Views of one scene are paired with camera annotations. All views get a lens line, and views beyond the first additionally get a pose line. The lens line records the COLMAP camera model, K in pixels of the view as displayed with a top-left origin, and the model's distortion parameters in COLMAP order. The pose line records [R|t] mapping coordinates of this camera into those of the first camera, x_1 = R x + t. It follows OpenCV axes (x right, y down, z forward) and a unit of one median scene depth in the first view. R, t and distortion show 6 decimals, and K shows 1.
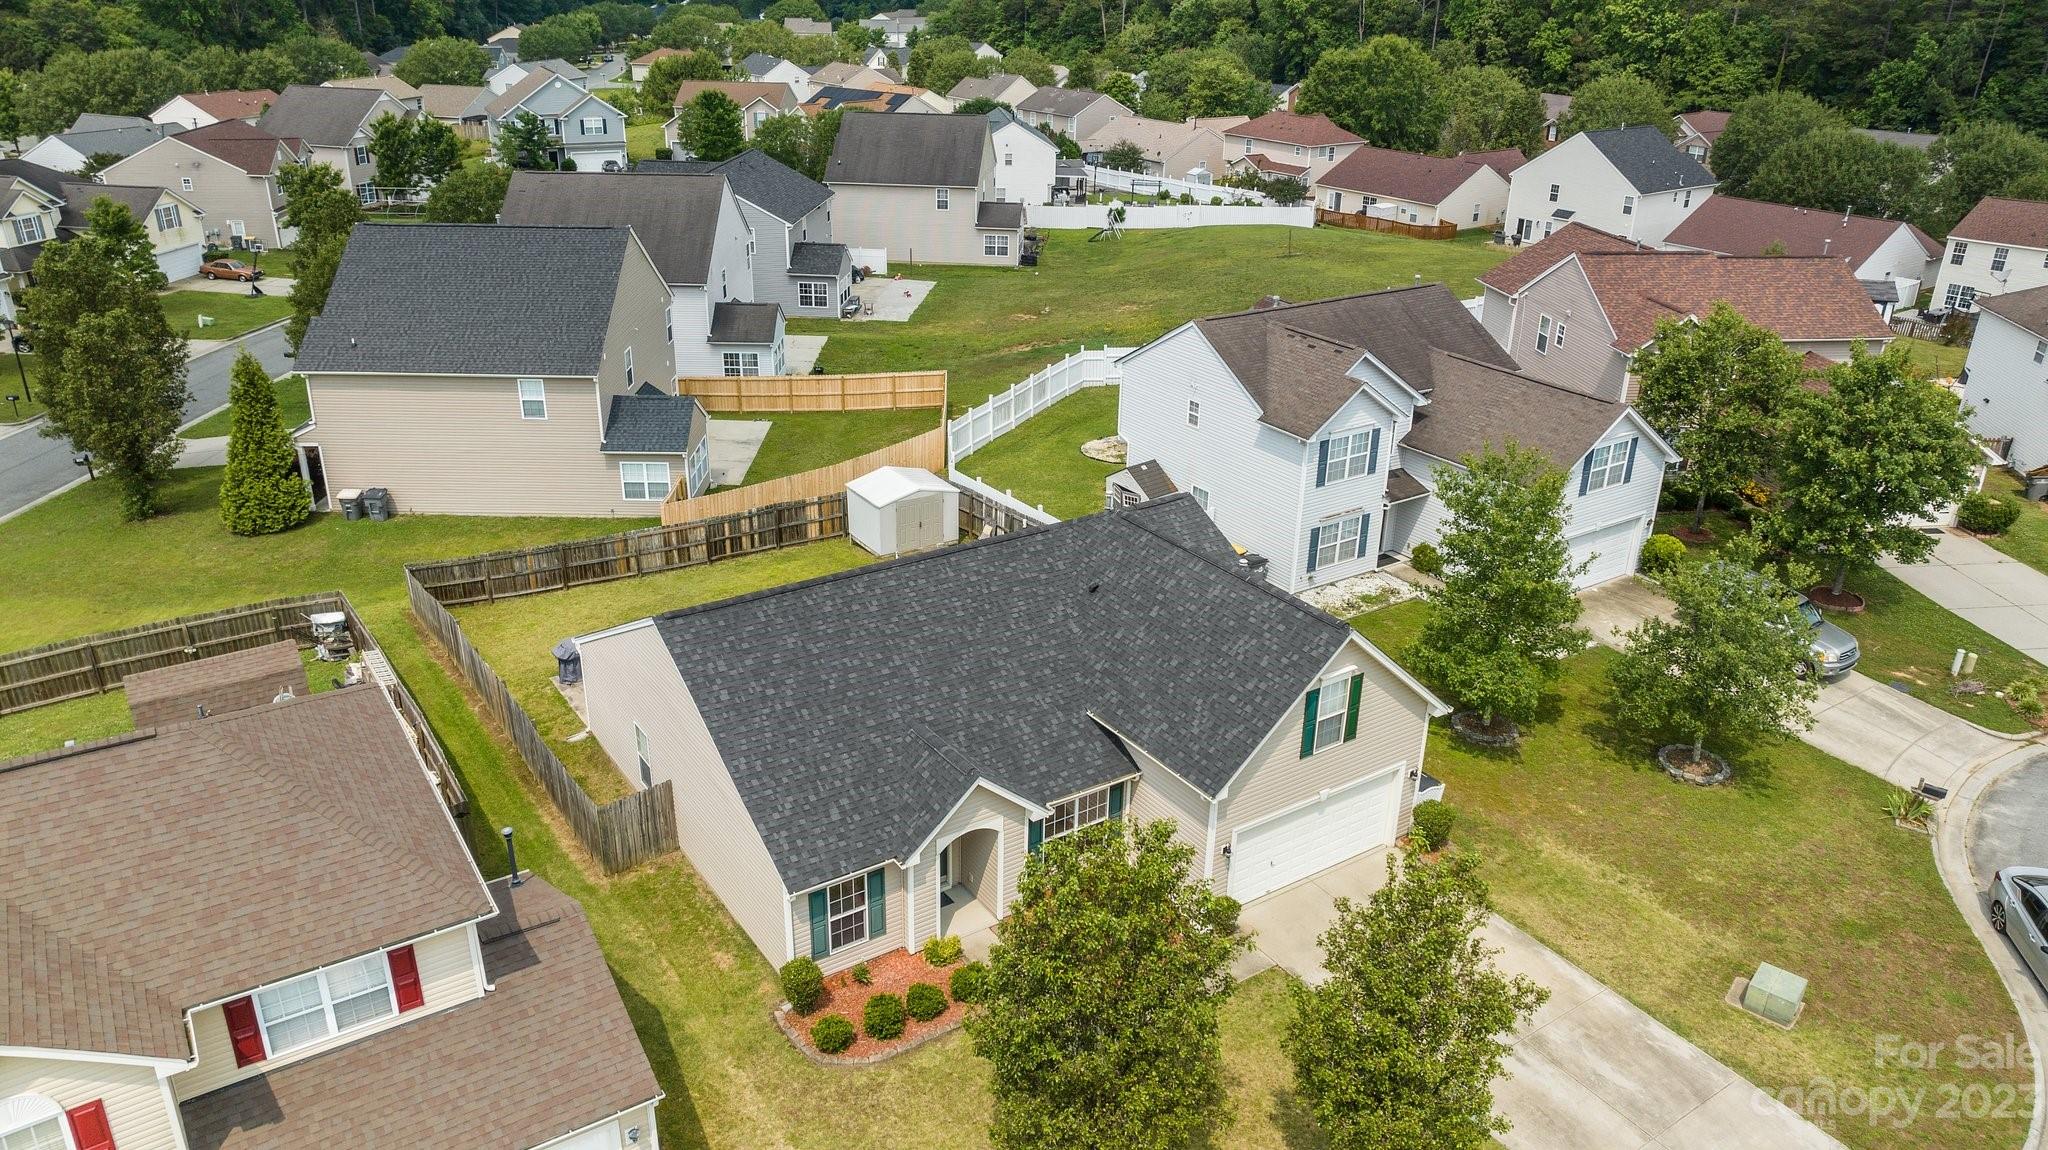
lens RADIAL K [[1448.1, 0, 1020.8], [0, 1448.1, 572.4], [0, 0, 1]] dist [-0.030360, 0.025561]
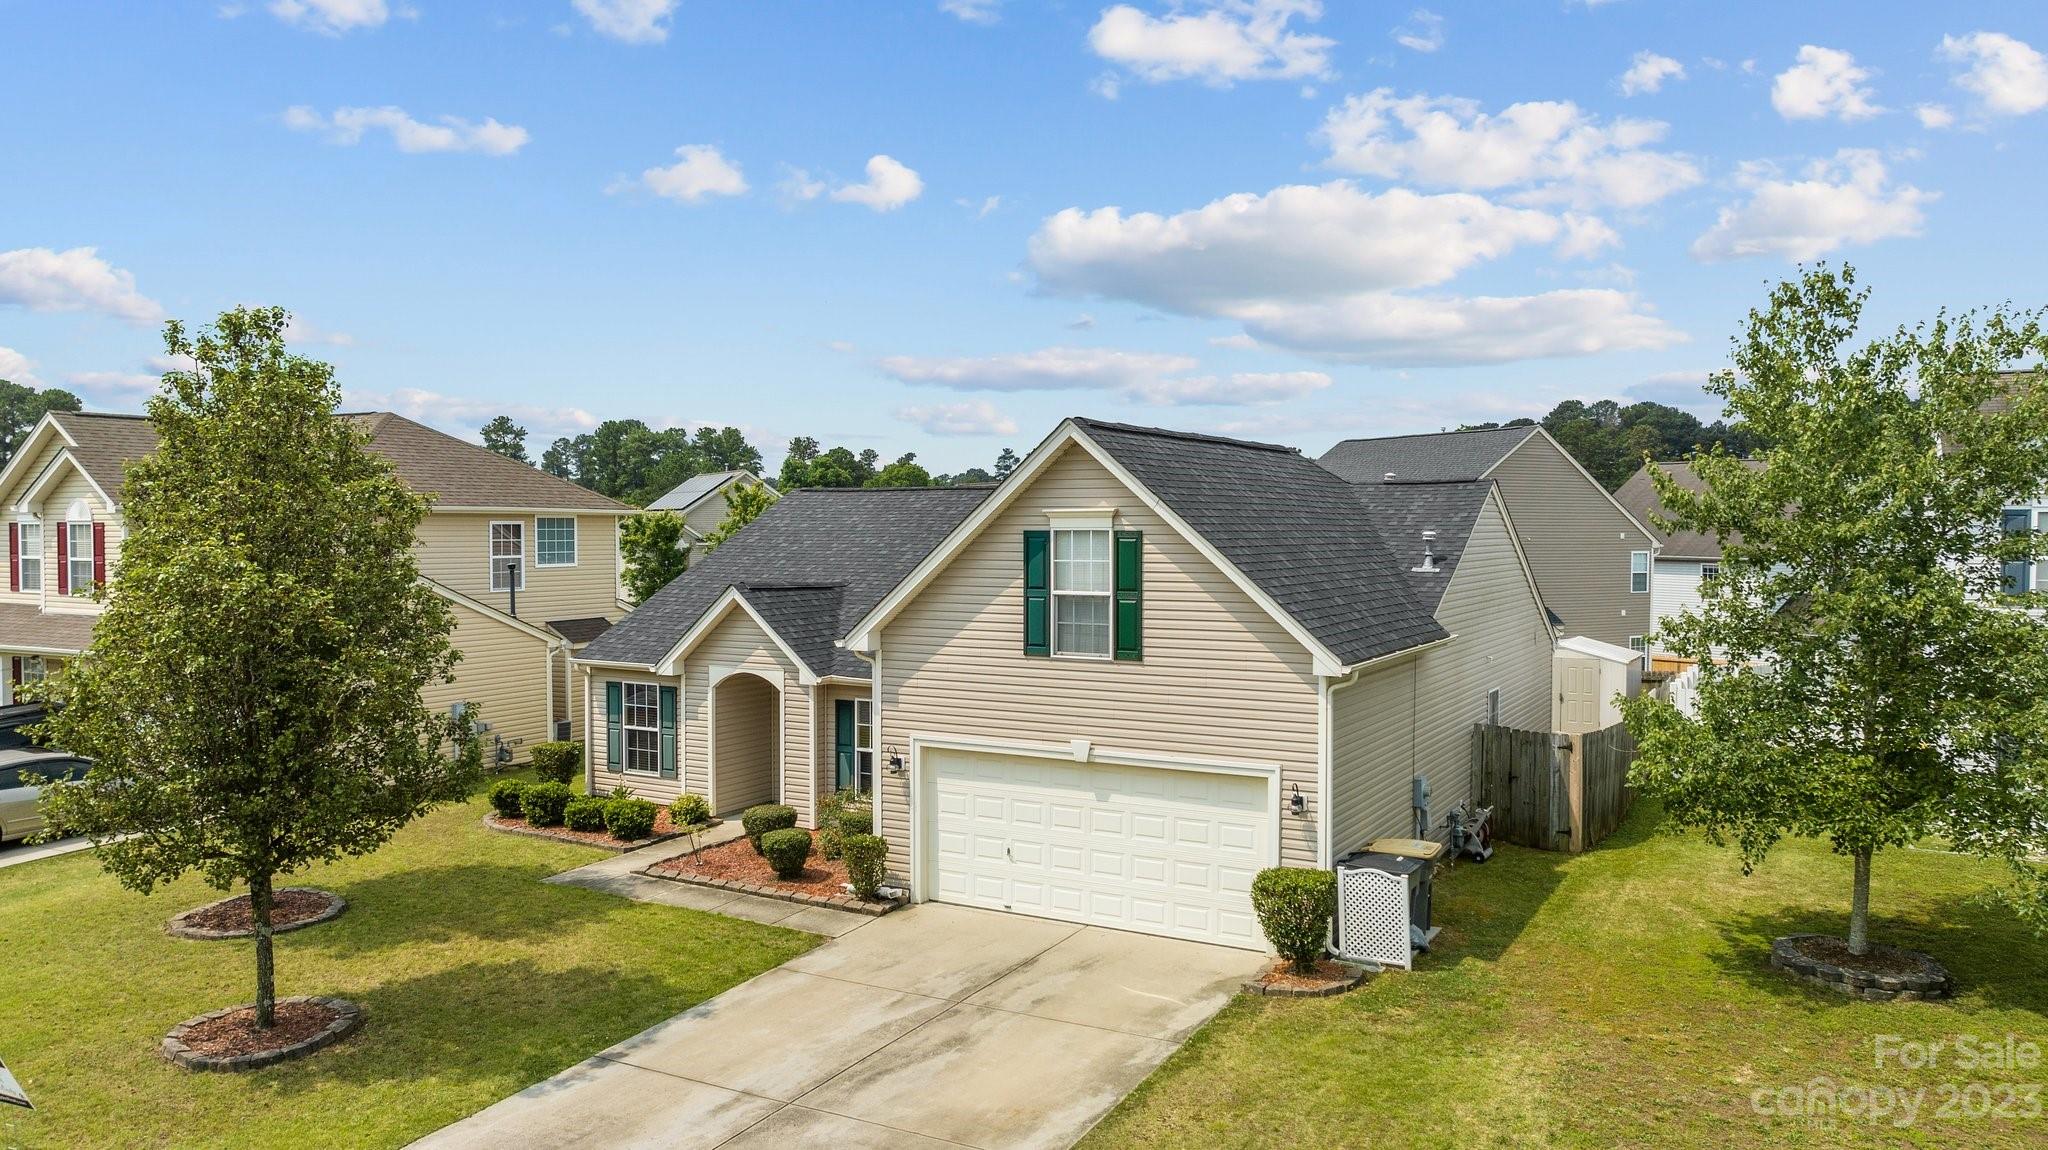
lens RADIAL K [[1448.1, 0, 1020.8], [0, 1448.1, 572.4], [0, 0, 1]] dist [-0.030360, 0.025561]
pose [[0.447340, 0.012589, -0.894275, 0.698785], [-0.350553, 0.922360, -0.162372, 0.186467], [0.822800, 0.386126, 0.417022, 0.695466]]
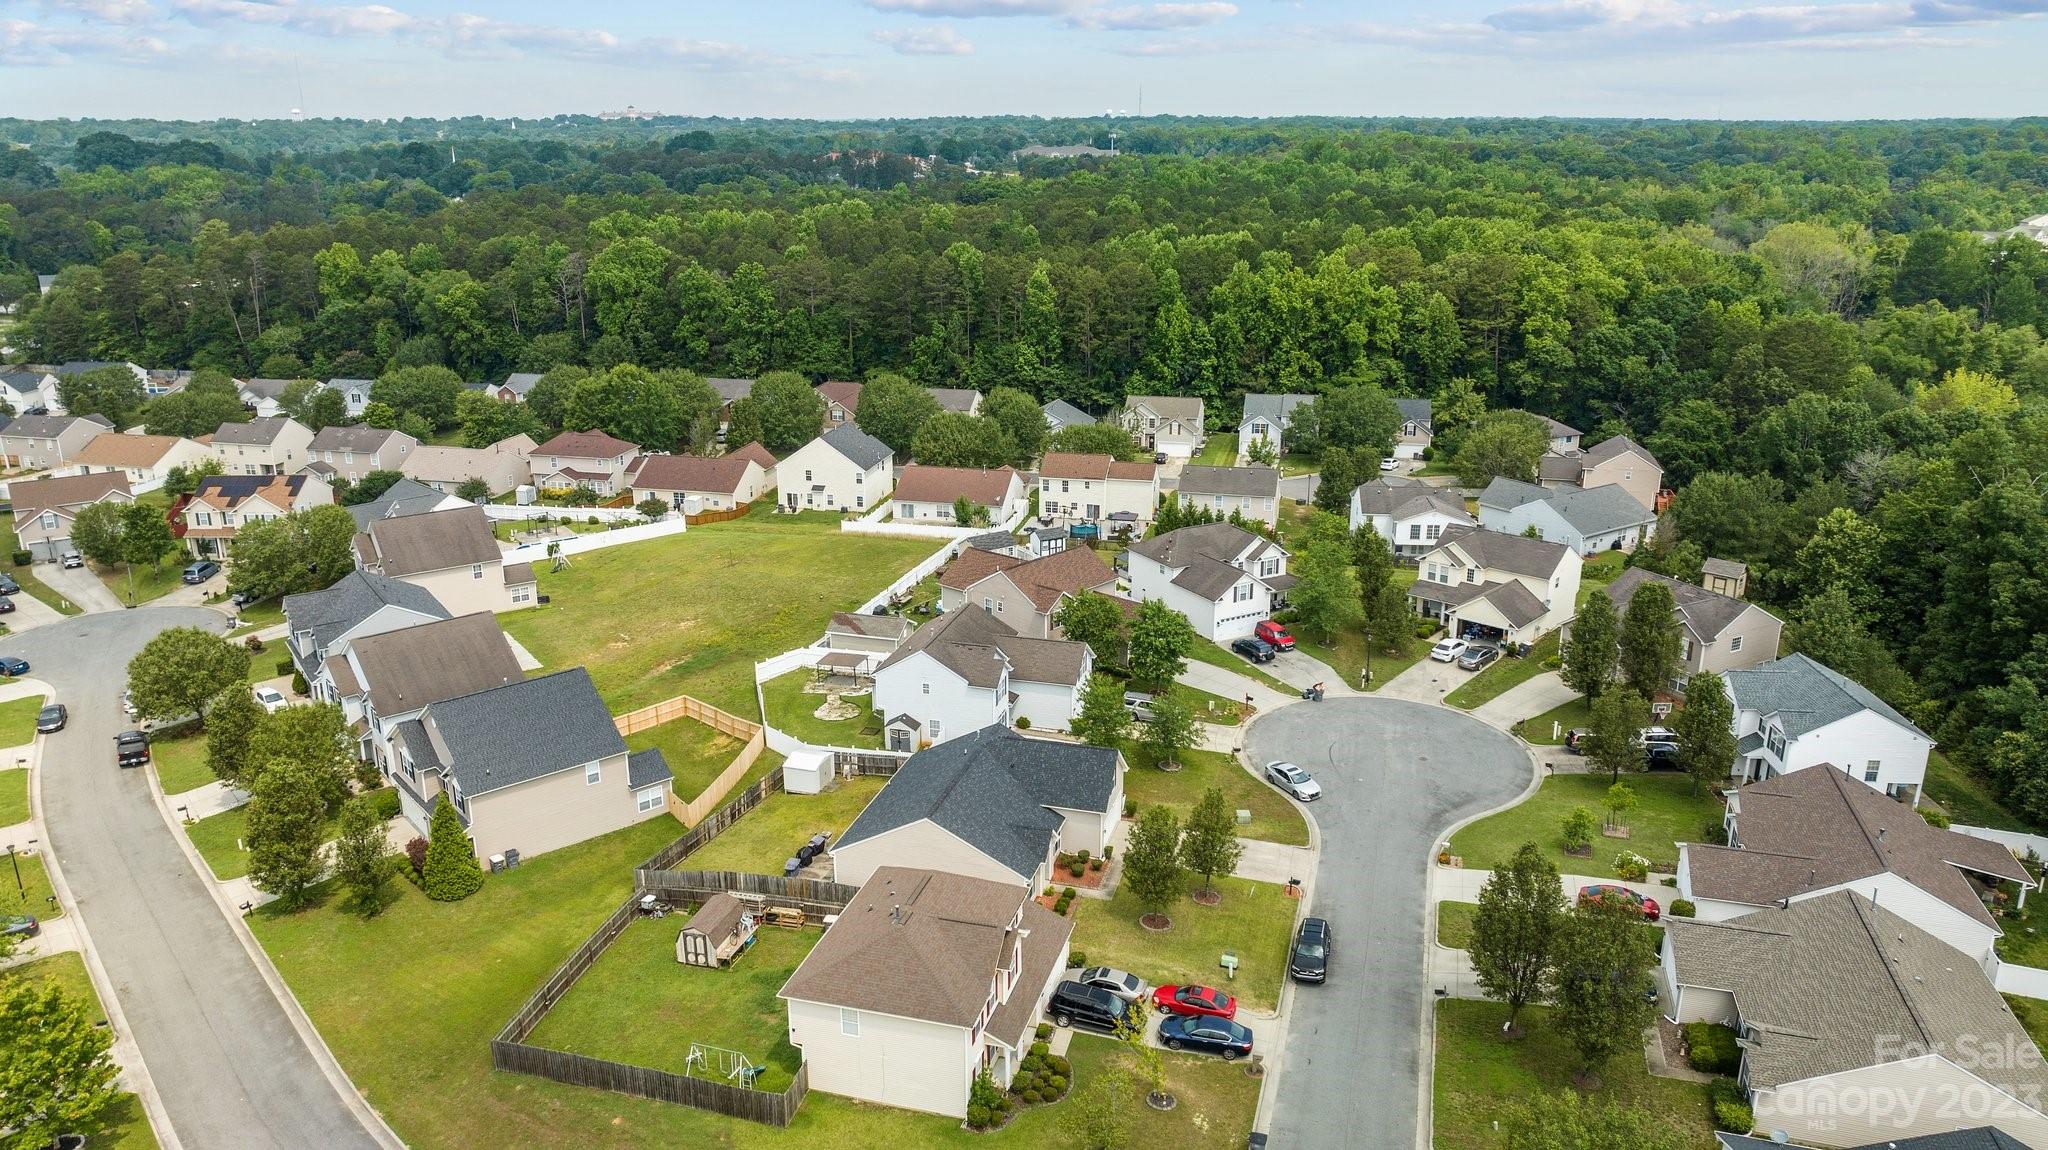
lens RADIAL K [[1448.1, 0, 1020.8], [0, 1448.1, 572.4], [0, 0, 1]] dist [-0.030360, 0.025561]
pose [[0.763298, -0.209996, 0.610964, -1.643434], [0.271686, 0.962347, -0.008656, -0.335240], [-0.586142, 0.172598, 0.791611, -1.337672]]
